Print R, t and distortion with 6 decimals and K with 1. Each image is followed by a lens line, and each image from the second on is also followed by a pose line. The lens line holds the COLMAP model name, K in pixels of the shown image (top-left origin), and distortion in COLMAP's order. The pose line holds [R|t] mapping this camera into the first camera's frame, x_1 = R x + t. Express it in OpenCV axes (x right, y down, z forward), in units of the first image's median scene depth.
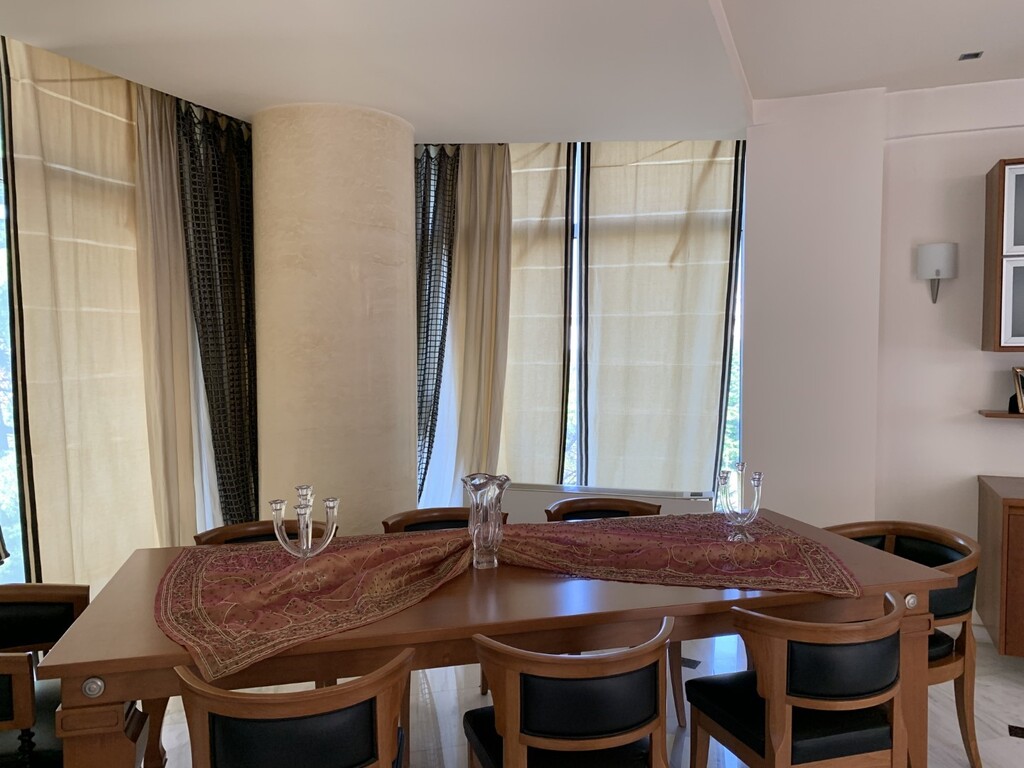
lens RADIAL K [[768.9, 0, 514.6], [0, 768.9, 388.6], [0, 0, 1]] dist [0.032051, -0.028016]
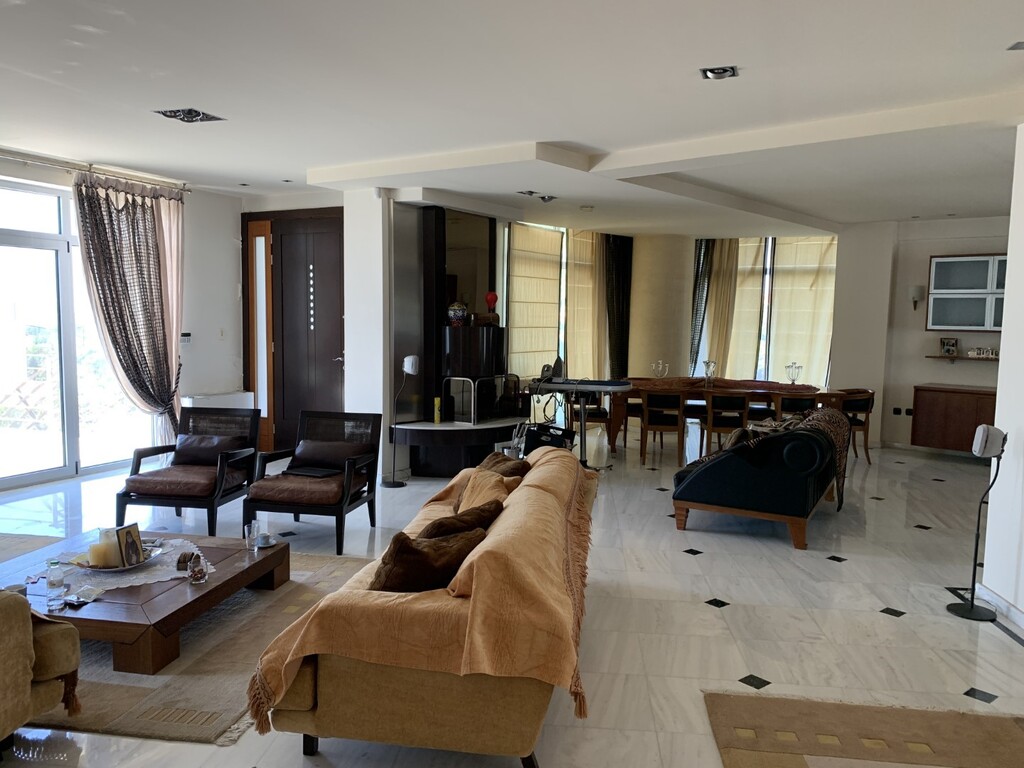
lens RADIAL K [[768.9, 0, 514.8], [0, 768.9, 390.4], [0, 0, 1]] dist [0.032051, -0.028016]
pose [[0.944989, 0.056127, -0.322251, 0.128007], [-0.044061, 0.998032, 0.044620, 0.068759], [0.324122, -0.027967, 0.945602, -1.360302]]
